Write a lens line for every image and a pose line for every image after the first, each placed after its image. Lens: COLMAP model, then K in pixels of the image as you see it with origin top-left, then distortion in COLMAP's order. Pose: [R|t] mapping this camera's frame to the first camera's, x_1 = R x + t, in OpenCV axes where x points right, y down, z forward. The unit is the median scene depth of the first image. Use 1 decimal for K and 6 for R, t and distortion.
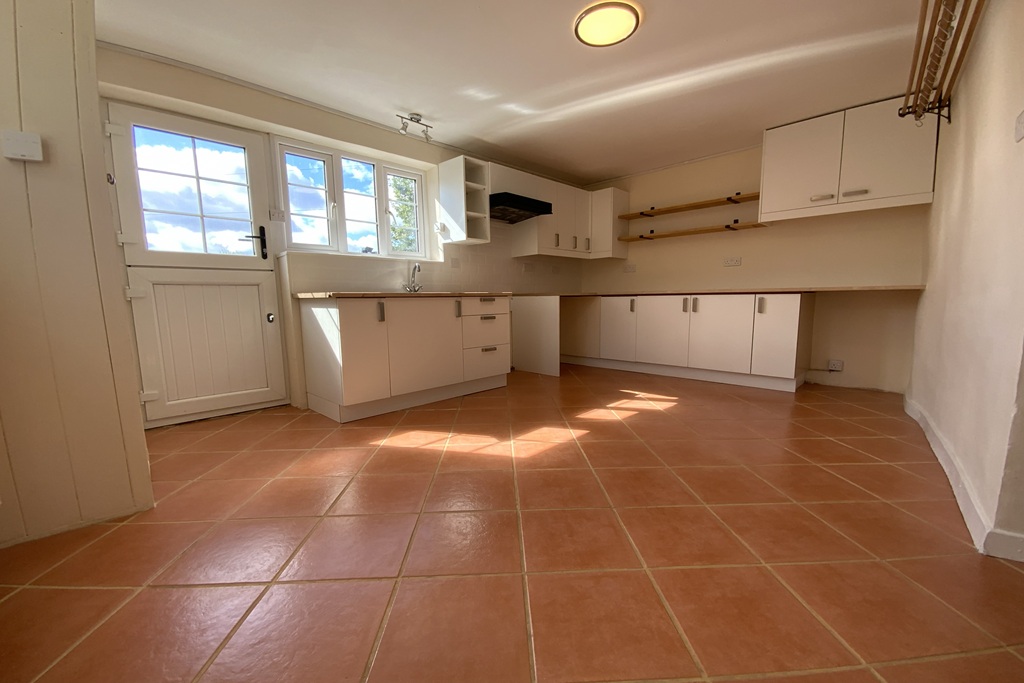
lens RADIAL K [[413.6, 0, 512.4], [0, 413.6, 335.4], [0, 0, 1]] dist [0.025700, -0.021098]
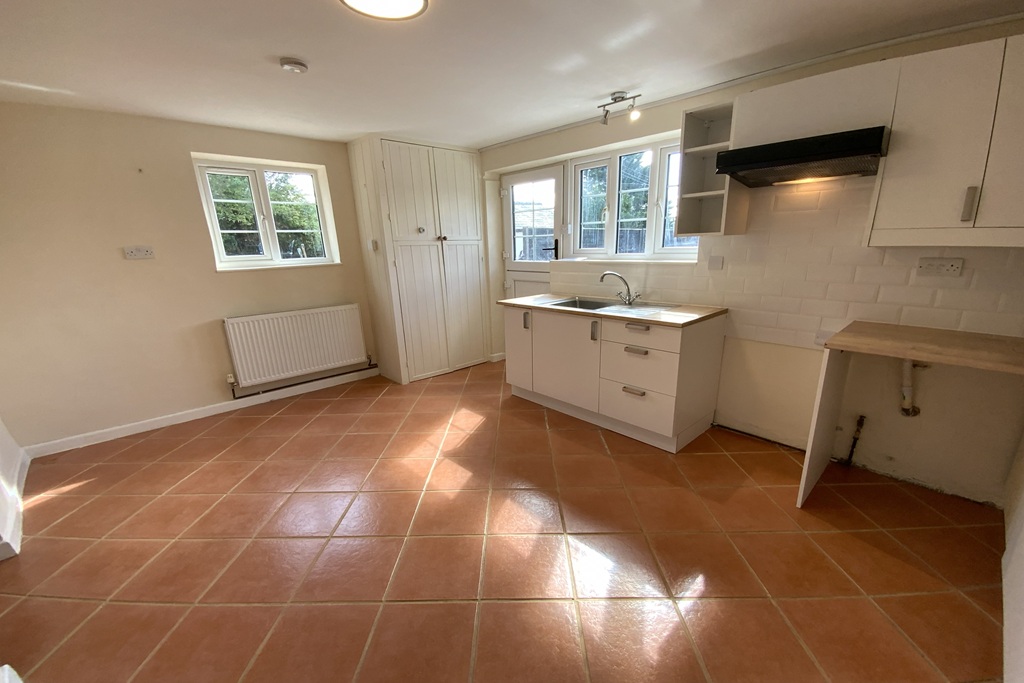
lens RADIAL K [[408.0, 0, 517.1], [0, 408.0, 355.1], [0, 0, 1]] dist [0.025928, -0.018797]
pose [[-0.026005, 0.274816, -0.961145, 0.677556], [-0.074923, 0.958230, 0.276010, -0.230129], [0.996850, 0.079189, -0.004329, 0.810947]]
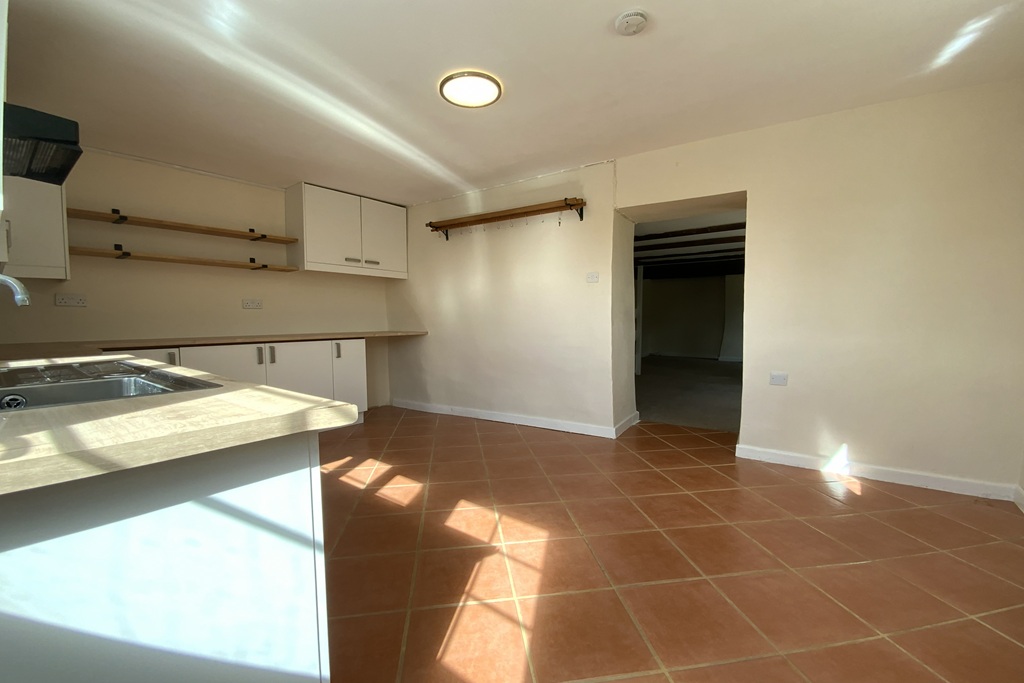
lens RADIAL K [[419.5, 0, 510.3], [0, 419.5, 324.1], [0, 0, 1]] dist [0.018263, -0.009629]
pose [[-0.109582, 0.001534, 0.993977, -0.535176], [0.104317, 0.994494, 0.009965, -0.106637], [-0.988489, 0.104780, -0.109139, 0.694353]]
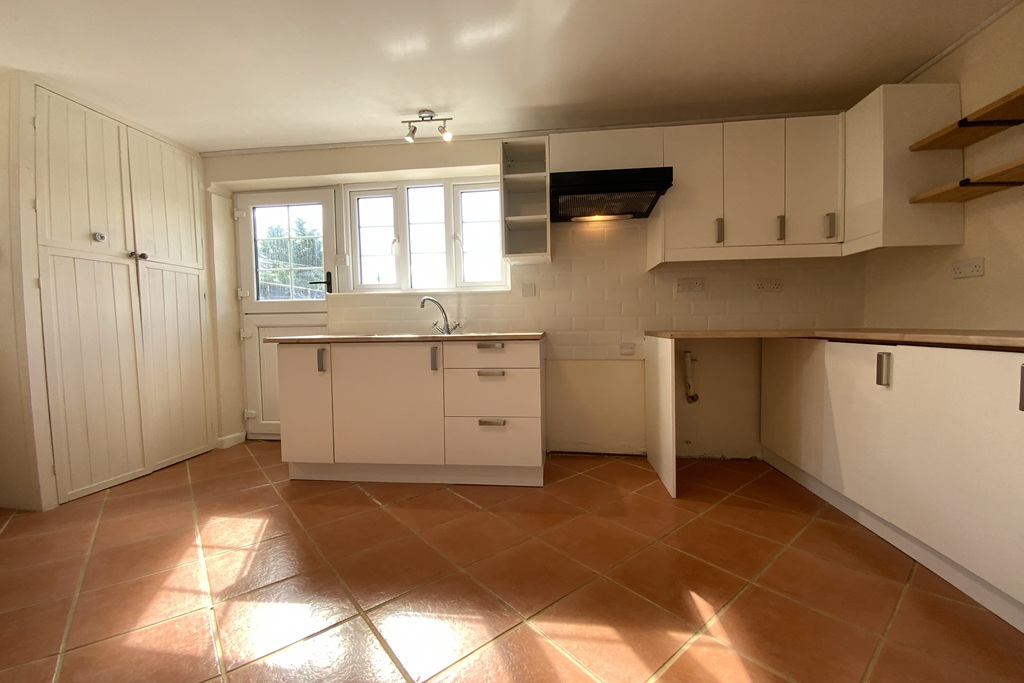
lens RADIAL K [[413.6, 0, 512.4], [0, 413.6, 335.4], [0, 0, 1]] dist [0.025700, -0.021098]
pose [[0.617742, 0.021706, -0.786081, 0.481945], [-0.065618, 0.997556, -0.024021, -0.091736], [0.783638, 0.066419, 0.617657, 0.638806]]
